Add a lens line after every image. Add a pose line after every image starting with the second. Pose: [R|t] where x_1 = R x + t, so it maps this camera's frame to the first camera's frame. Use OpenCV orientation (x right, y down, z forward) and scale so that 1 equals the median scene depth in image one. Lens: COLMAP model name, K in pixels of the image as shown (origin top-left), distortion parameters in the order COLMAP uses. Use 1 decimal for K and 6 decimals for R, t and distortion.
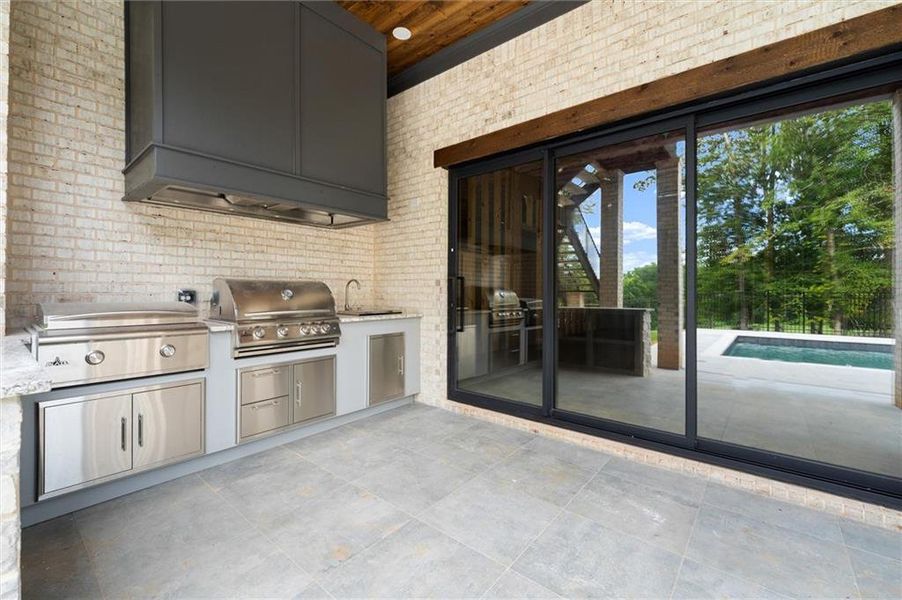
lens RADIAL K [[376.0, 0, 455.3], [0, 376.0, 294.5], [0, 0, 1]] dist [0.000866, 0.000108]
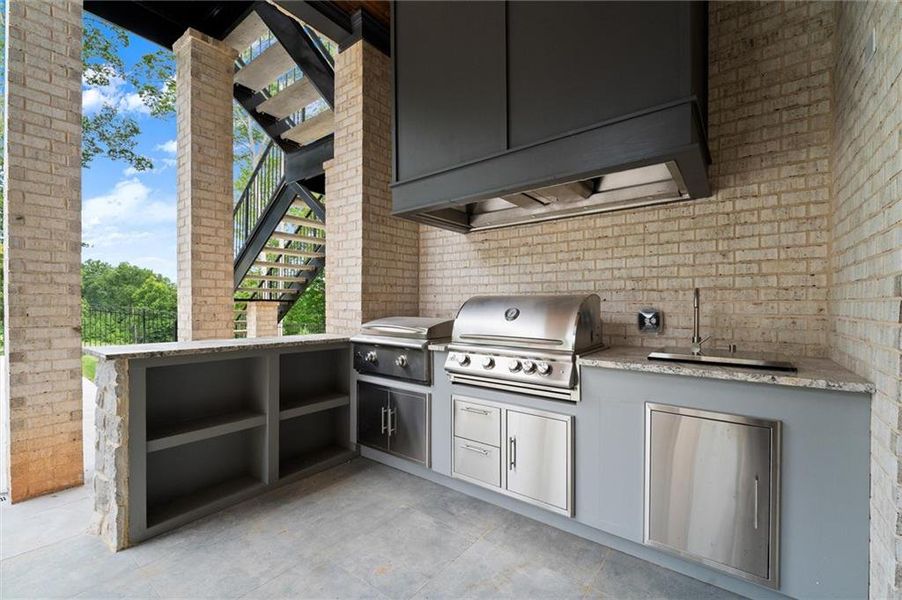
lens RADIAL K [[376.0, 0, 452.6], [0, 376.0, 308.4], [0, 0, 1]] dist [0.000866, 0.000108]
pose [[0.036144, 0.005480, -0.999332, 0.270074], [-0.010450, 0.999932, 0.005106, -0.013912], [0.999292, 0.010259, 0.036199, 0.772739]]
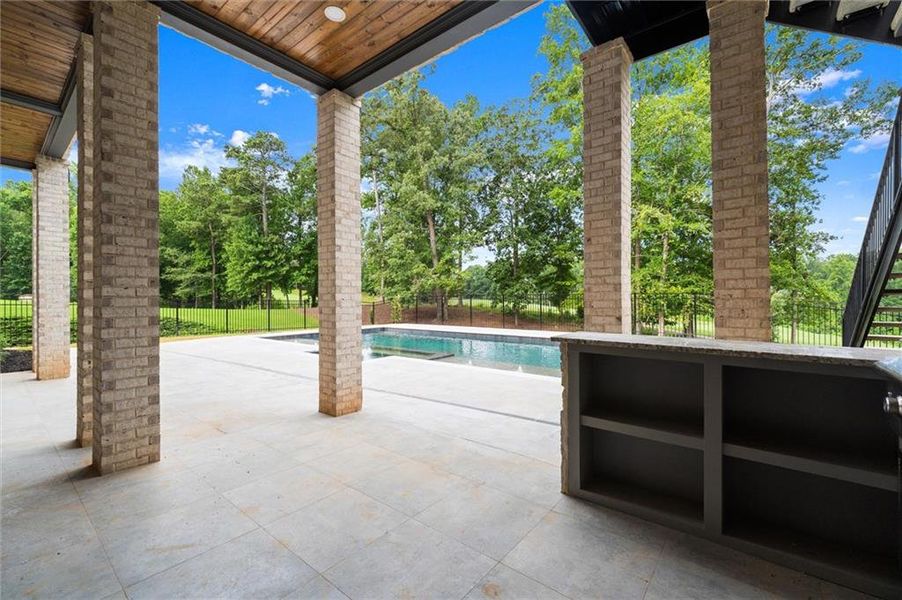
lens RADIAL K [[376.0, 0, 447.8], [0, 376.0, 297.3], [0, 0, 1]] dist [0.000866, 0.000108]
pose [[-0.999953, -0.000411, -0.009714, -0.104053], [-0.000407, 1.000000, -0.000370, -0.014482], [0.009714, -0.000366, -0.999953, 1.025367]]
